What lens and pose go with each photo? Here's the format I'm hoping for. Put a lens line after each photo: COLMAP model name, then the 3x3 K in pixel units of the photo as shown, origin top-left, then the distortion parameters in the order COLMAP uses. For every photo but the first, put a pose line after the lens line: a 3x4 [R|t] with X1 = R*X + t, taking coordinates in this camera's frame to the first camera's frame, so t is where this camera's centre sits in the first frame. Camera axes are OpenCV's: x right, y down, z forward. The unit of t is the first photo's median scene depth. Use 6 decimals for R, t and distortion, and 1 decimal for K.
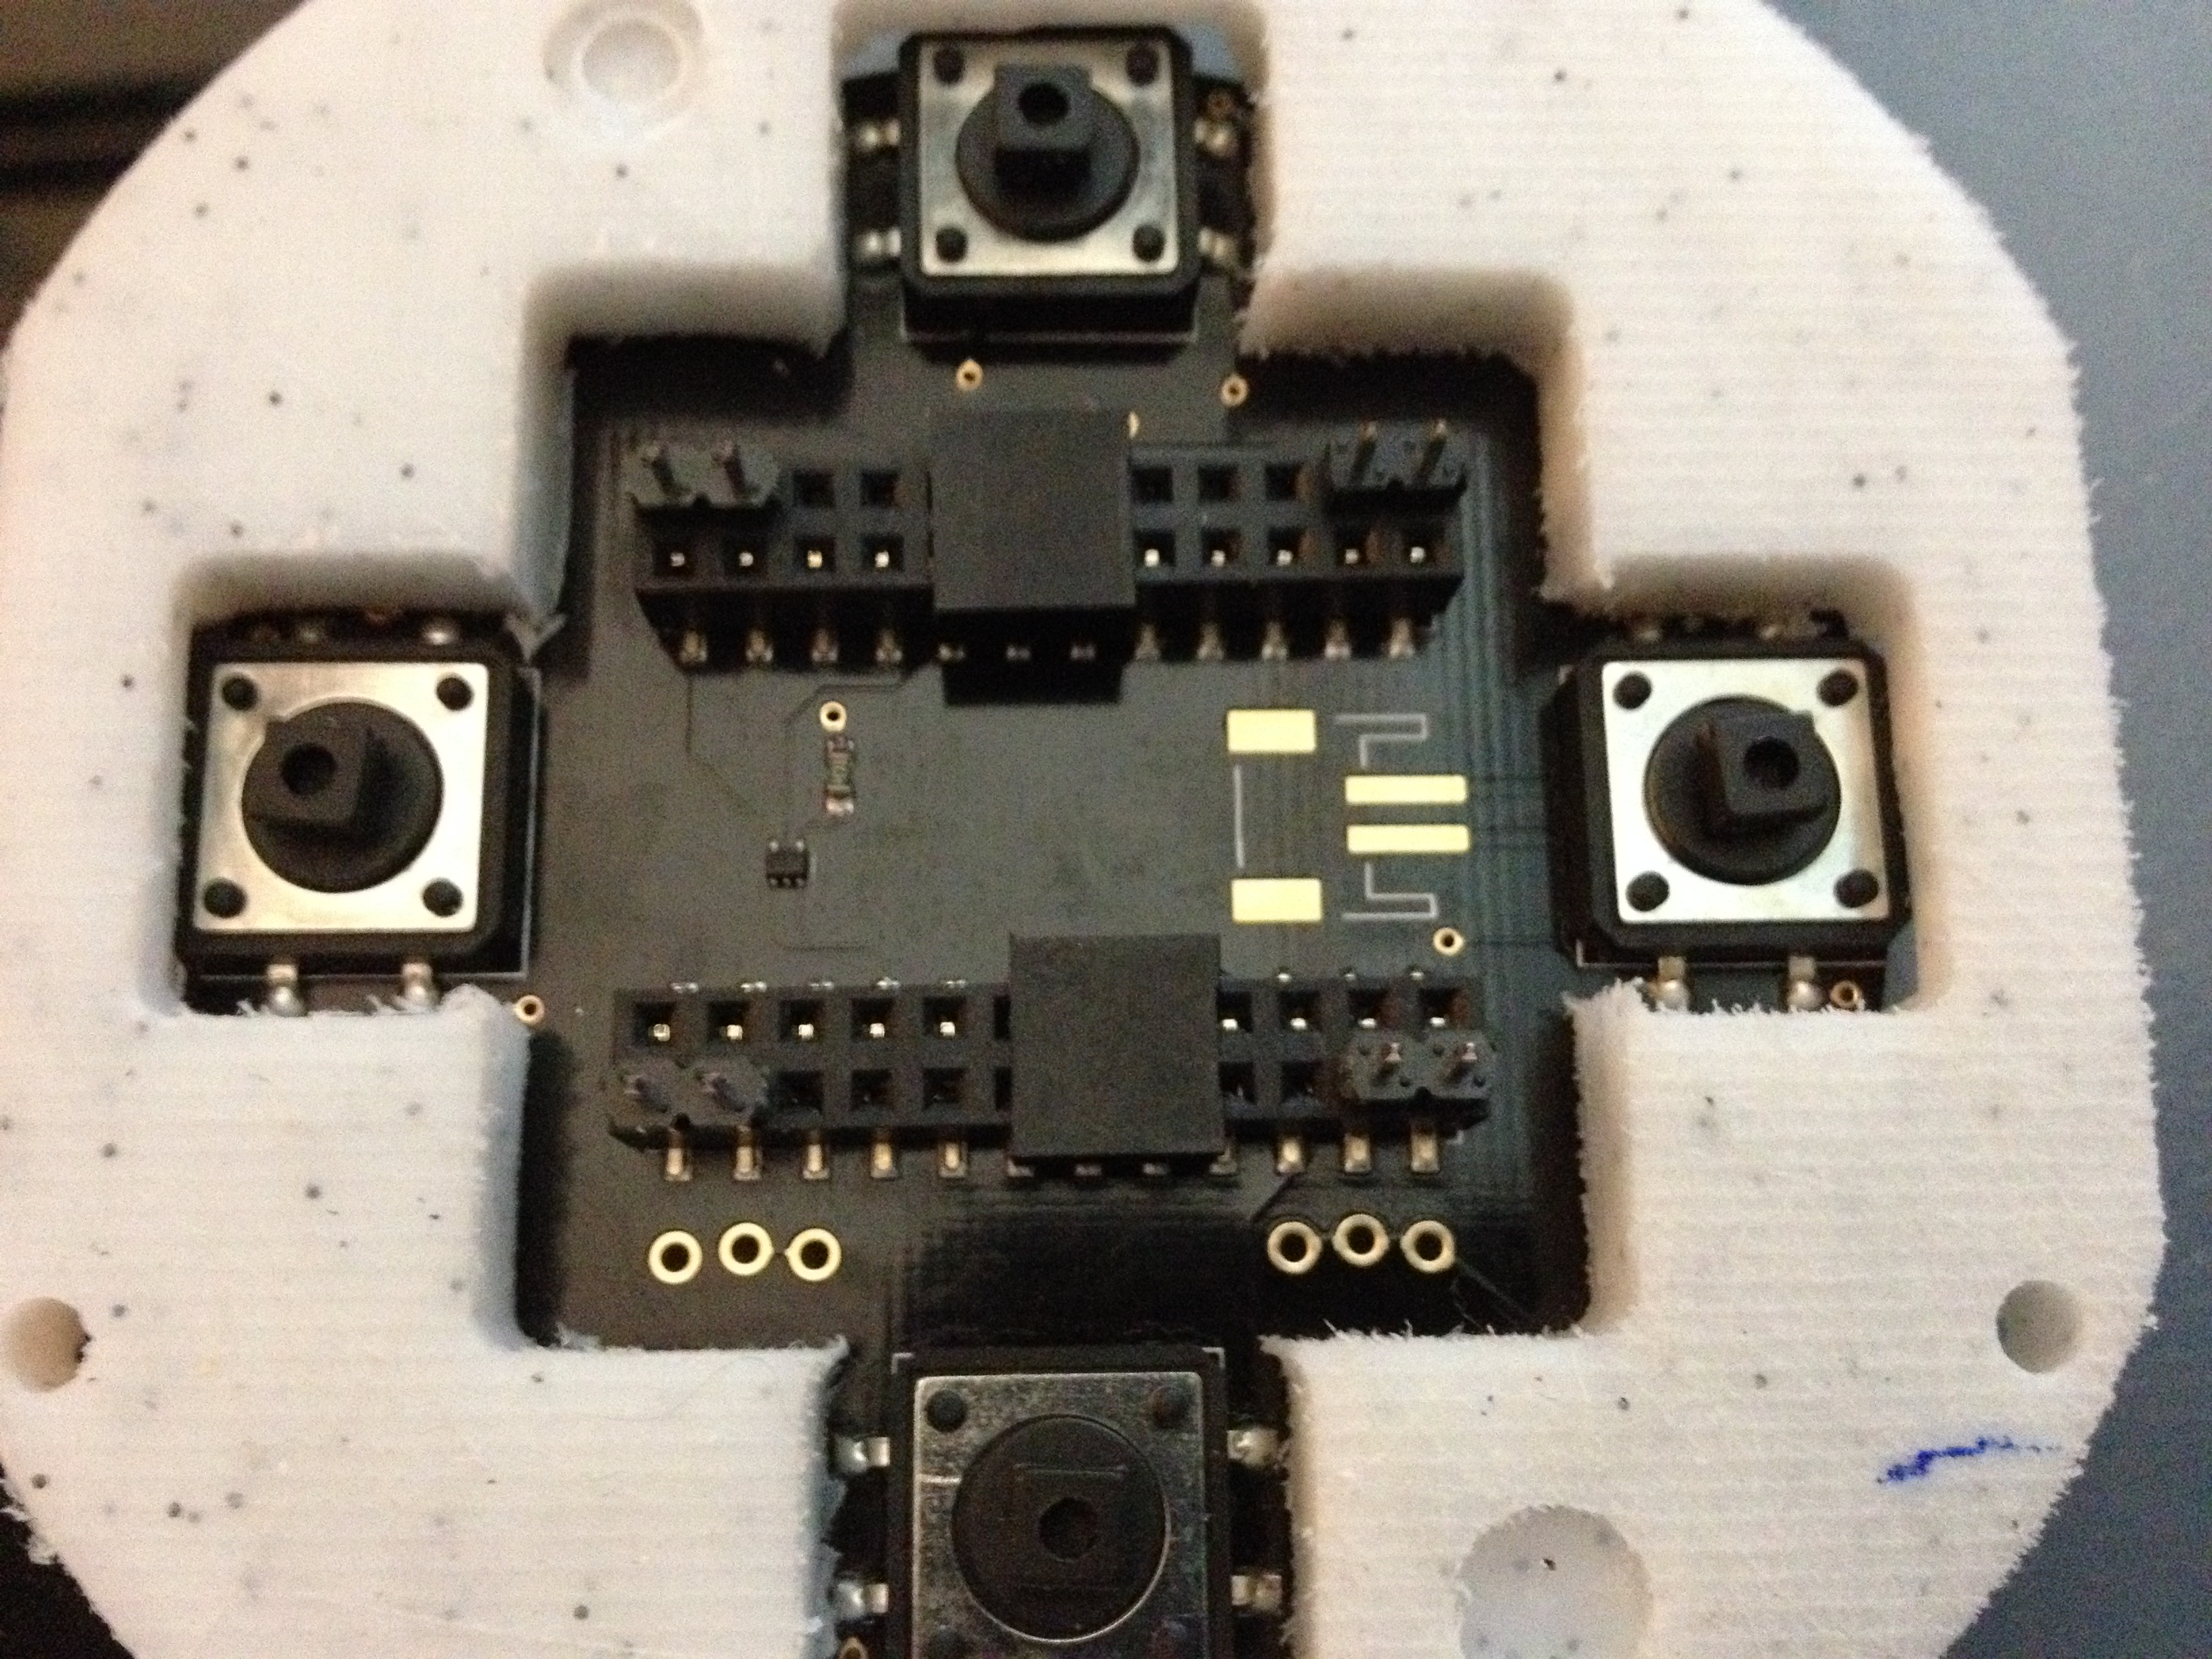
lens RADIAL K [[2271.5, 0, 1091.6], [0, 2271.5, 839.6], [0, 0, 1]] dist [-0.041190, 0.000000]
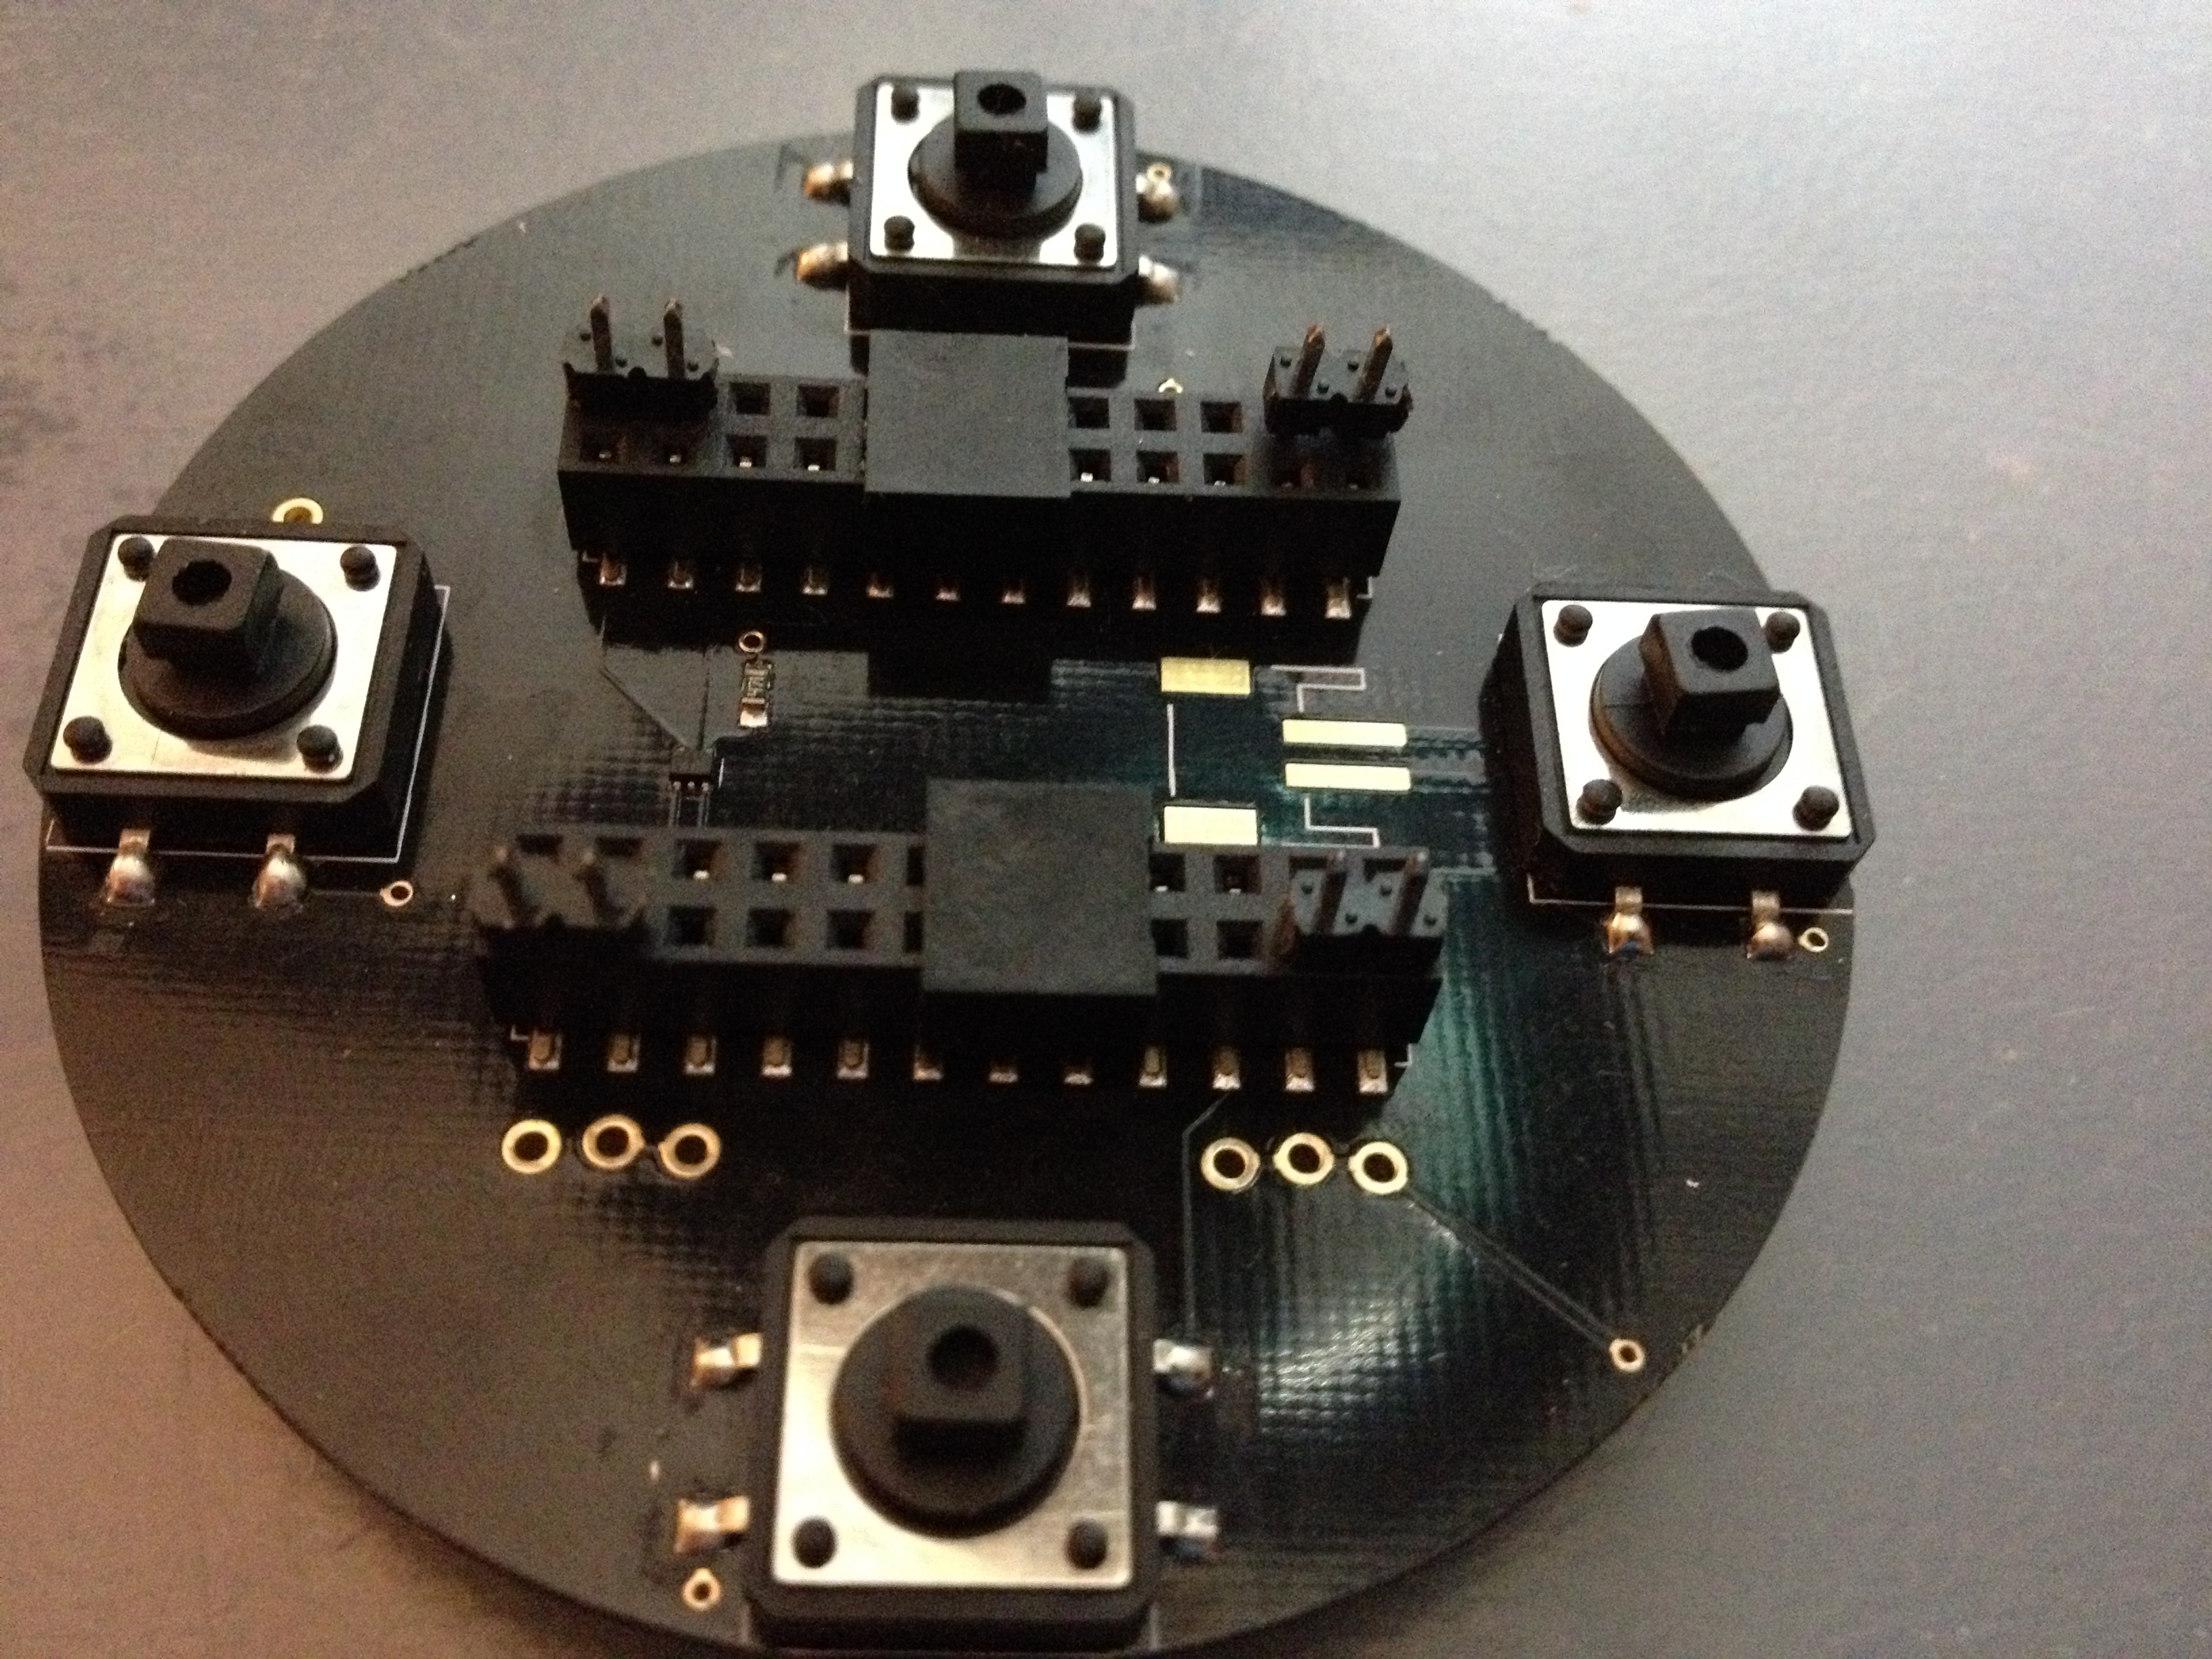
lens RADIAL K [[2271.5, 0, 1117.2], [0, 2271.5, 829.7], [0, 0, 1]] dist [-0.041190, 0.000000]
pose [[0.998450, 0.033749, 0.044260, 0.000916], [-0.017579, 0.945705, -0.324550, 0.347641], [-0.052810, 0.323269, 0.944833, 0.113351]]
